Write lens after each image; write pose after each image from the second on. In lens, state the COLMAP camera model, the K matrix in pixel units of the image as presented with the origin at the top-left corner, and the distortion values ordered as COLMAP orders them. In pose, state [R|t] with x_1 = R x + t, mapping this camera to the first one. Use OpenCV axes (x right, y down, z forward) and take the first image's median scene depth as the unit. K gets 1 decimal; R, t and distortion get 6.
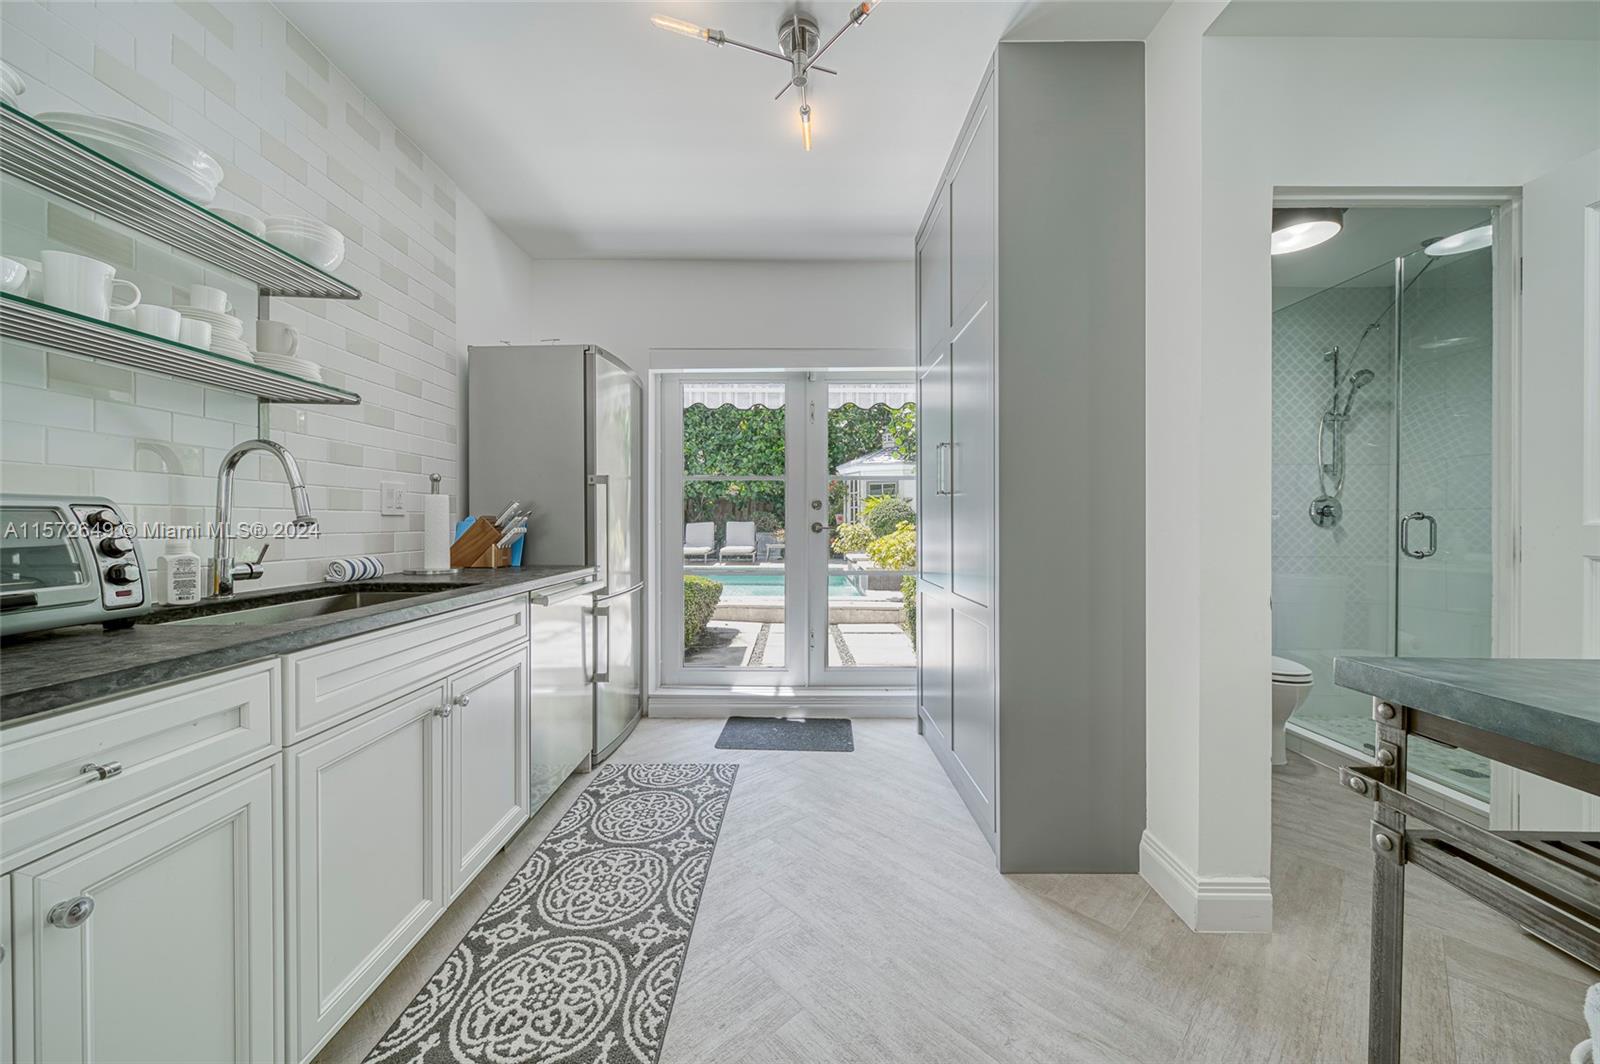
lens RADIAL K [[561.3, 0, 792.5], [0, 561.3, 525.4], [0, 0, 1]] dist [-0.000016, -0.000326]
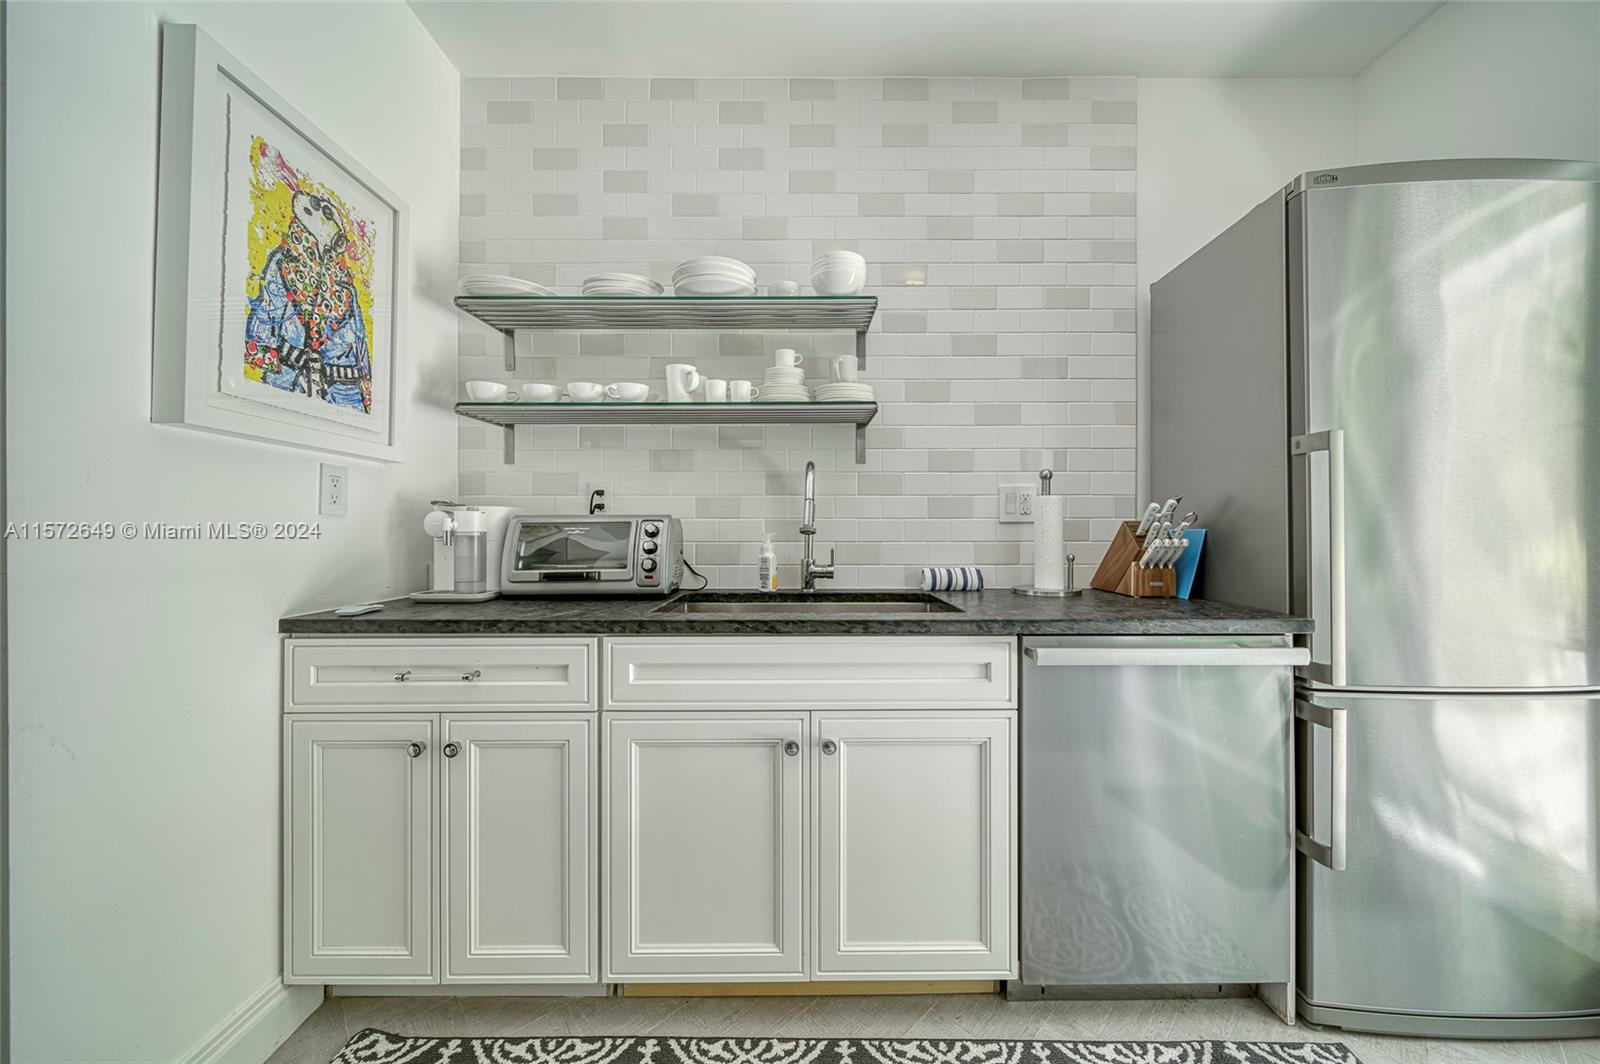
lens RADIAL K [[561.3, 0, 792.5], [0, 561.3, 525.4], [0, 0, 1]] dist [-0.000016, -0.000326]
pose [[0.010702, -0.006266, -0.999923, 0.264014], [-0.003538, 0.999974, -0.006304, -0.009348], [0.999936, 0.003605, 0.010679, 1.028583]]
